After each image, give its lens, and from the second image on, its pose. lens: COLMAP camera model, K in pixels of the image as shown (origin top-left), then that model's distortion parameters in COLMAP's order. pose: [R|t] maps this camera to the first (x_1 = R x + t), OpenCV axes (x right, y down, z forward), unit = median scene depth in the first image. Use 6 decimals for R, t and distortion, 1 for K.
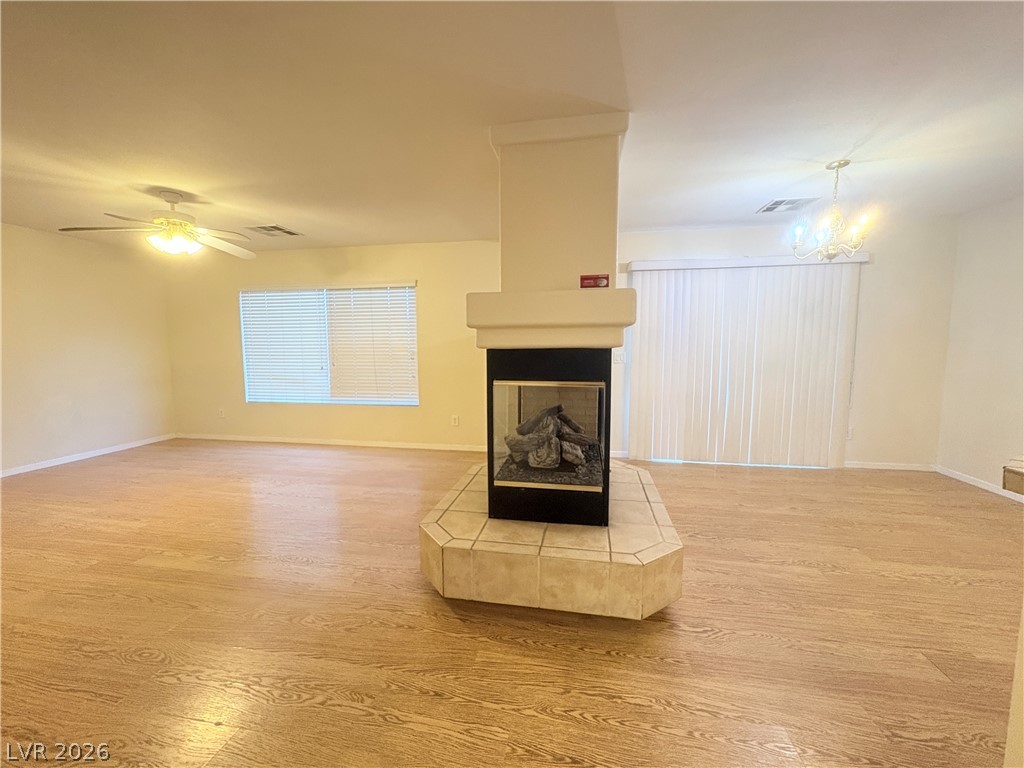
lens RADIAL K [[411.0, 0, 512.0], [0, 411.0, 384.0], [0, 0, 1]] dist [0.002046, 0.000528]
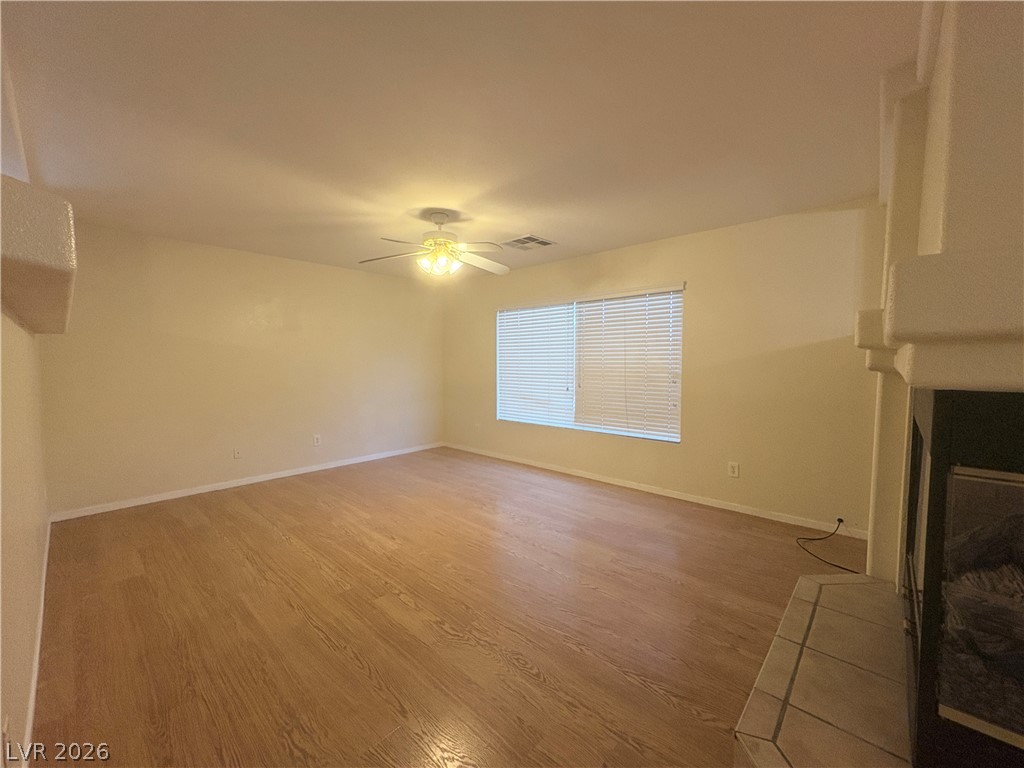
lens RADIAL K [[411.0, 0, 512.0], [0, 411.0, 384.0], [0, 0, 1]] dist [0.002046, 0.000528]
pose [[0.845059, 0.031614, -0.533738, -0.101528], [-0.051854, 0.998391, -0.022964, -0.028758], [0.532153, 0.047082, 0.845338, 0.207541]]
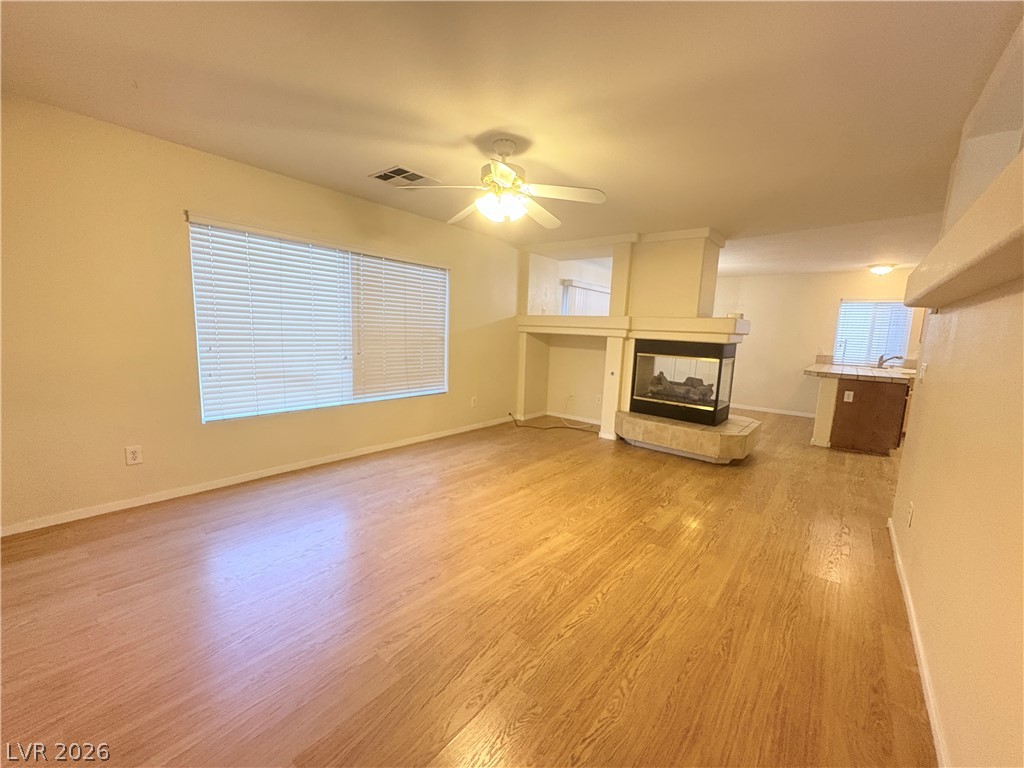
lens RADIAL K [[411.0, 0, 512.0], [0, 411.0, 384.0], [0, 0, 1]] dist [0.002046, 0.000528]
pose [[0.484653, -0.092680, 0.869783, -1.205263], [0.042674, 0.995692, 0.082317, -0.049336], [-0.873665, -0.002778, 0.486520, 0.465493]]
